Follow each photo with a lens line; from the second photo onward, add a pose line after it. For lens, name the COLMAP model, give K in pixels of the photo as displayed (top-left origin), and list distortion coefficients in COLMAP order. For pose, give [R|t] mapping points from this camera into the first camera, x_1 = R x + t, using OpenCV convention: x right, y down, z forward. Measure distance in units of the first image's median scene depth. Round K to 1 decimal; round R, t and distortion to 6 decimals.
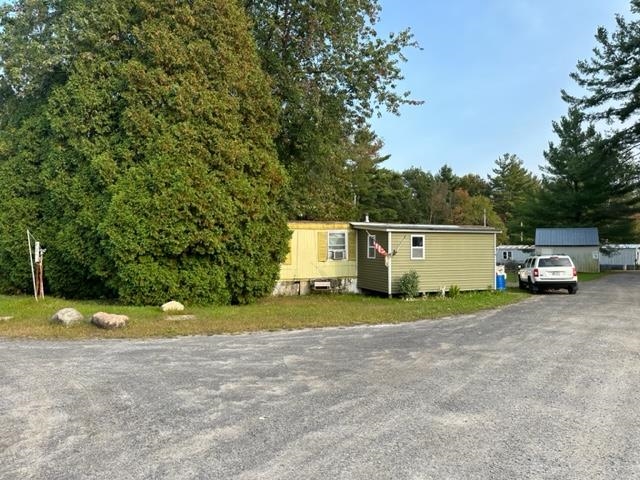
lens RADIAL K [[448.2, 0, 320.0], [0, 448.2, 240.0], [0, 0, 1]] dist [0.050409, -0.063029]
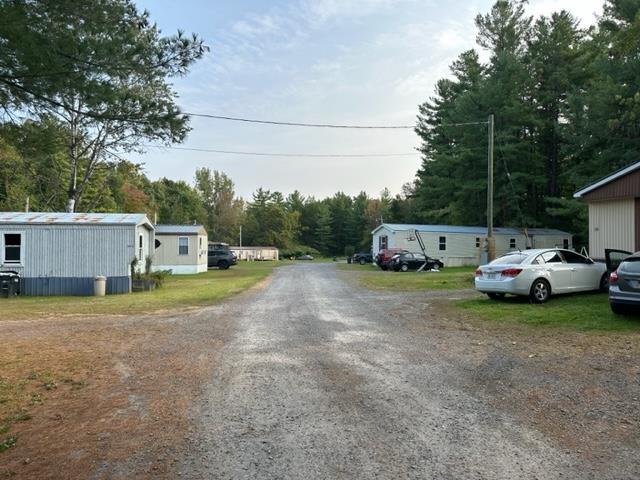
lens RADIAL K [[437.4, 0, 319.8], [0, 437.4, 238.1], [0, 0, 1]] dist [0.039682, -0.044531]
pose [[0.535690, 0.017054, 0.844243, 1.662552], [-0.024002, 0.999700, -0.004965, 0.085743], [-0.844074, -0.017604, 0.535938, 2.363937]]
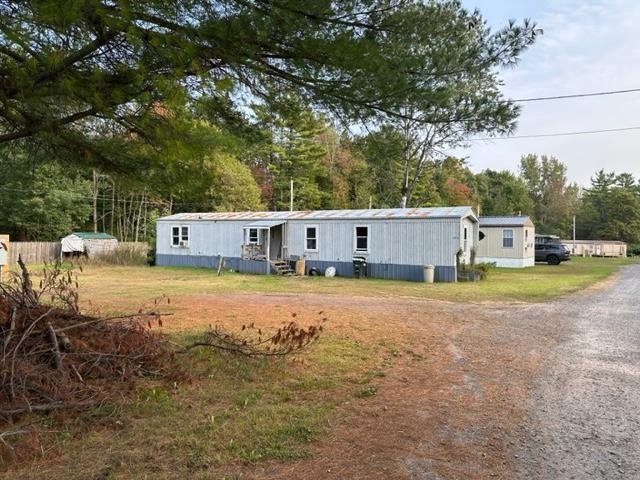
lens RADIAL K [[437.4, 0, 319.8], [0, 437.4, 238.1], [0, 0, 1]] dist [0.039682, -0.044531]
pose [[0.954155, 0.010688, 0.299123, 1.649275], [-0.020379, 0.999363, 0.029297, 0.085401], [-0.298619, -0.034049, 0.953765, 2.356187]]
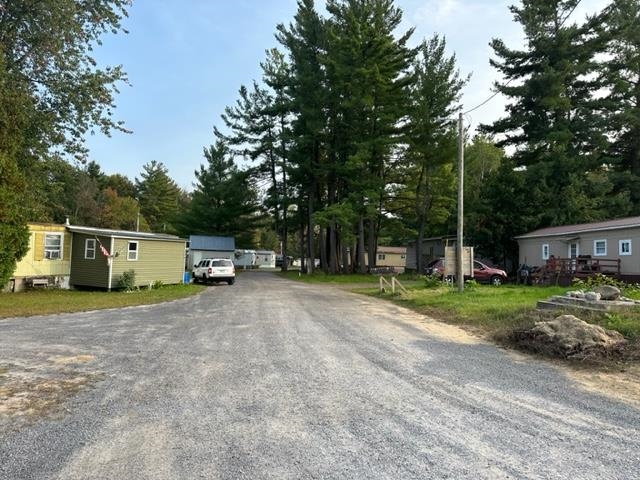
lens RADIAL K [[448.2, 0, 320.0], [0, 448.2, 240.0], [0, 0, 1]] dist [0.050409, -0.063029]
pose [[0.713421, 0.049267, 0.699002, -0.270957], [-0.049994, 0.998562, -0.019355, -0.014262], [-0.698950, -0.021137, 0.714858, -0.252458]]
